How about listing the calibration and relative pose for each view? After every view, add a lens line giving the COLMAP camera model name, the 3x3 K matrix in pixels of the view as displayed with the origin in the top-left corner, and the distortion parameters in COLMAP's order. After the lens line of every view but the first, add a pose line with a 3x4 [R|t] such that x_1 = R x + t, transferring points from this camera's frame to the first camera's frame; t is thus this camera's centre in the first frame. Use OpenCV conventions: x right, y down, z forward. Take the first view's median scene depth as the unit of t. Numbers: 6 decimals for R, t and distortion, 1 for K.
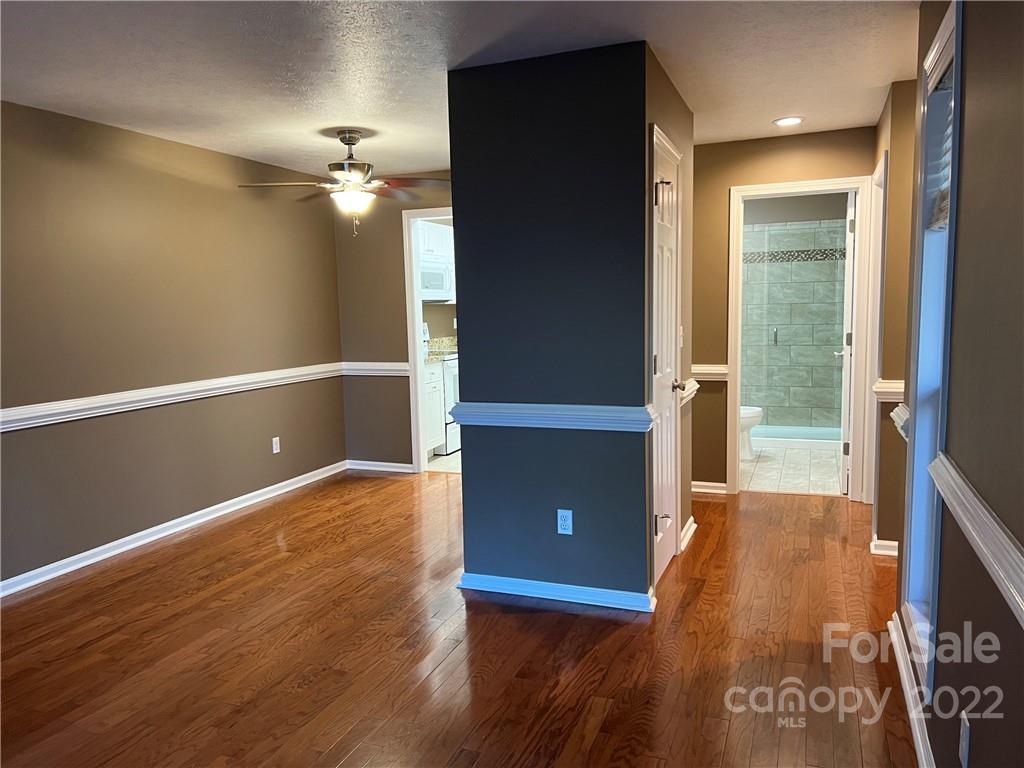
lens RADIAL K [[774.2, 0, 510.7], [0, 774.2, 387.1], [0, 0, 1]] dist [0.055249, -0.060281]
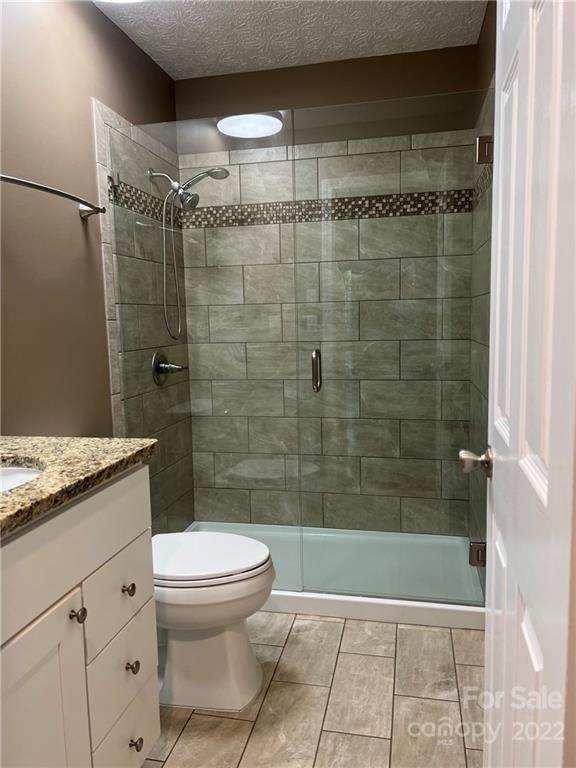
lens RADIAL K [[580.7, 0, 281.5], [0, 580.7, 384.7], [0, 0, 1]] dist [0.055249, -0.060281]
pose [[0.988398, -0.017254, 0.150903, 0.249123], [0.016489, 0.999844, 0.006317, -0.054202], [-0.150989, -0.003755, 0.988528, 0.624540]]
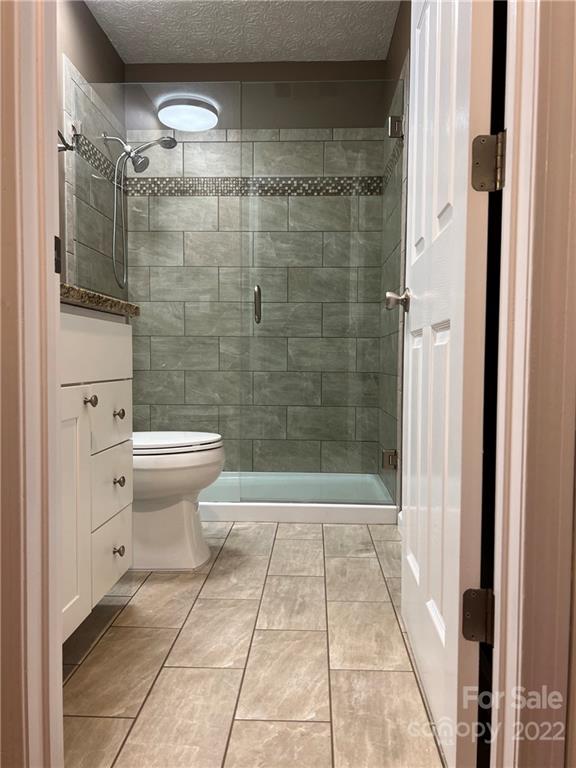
lens RADIAL K [[580.7, 0, 290.1], [0, 580.7, 385.1], [0, 0, 1]] dist [0.055249, -0.060281]
pose [[0.945642, 0.016005, 0.324815, 0.218309], [0.005334, 0.997890, -0.064701, 0.012662], [-0.325165, 0.062916, 0.943562, 0.585802]]
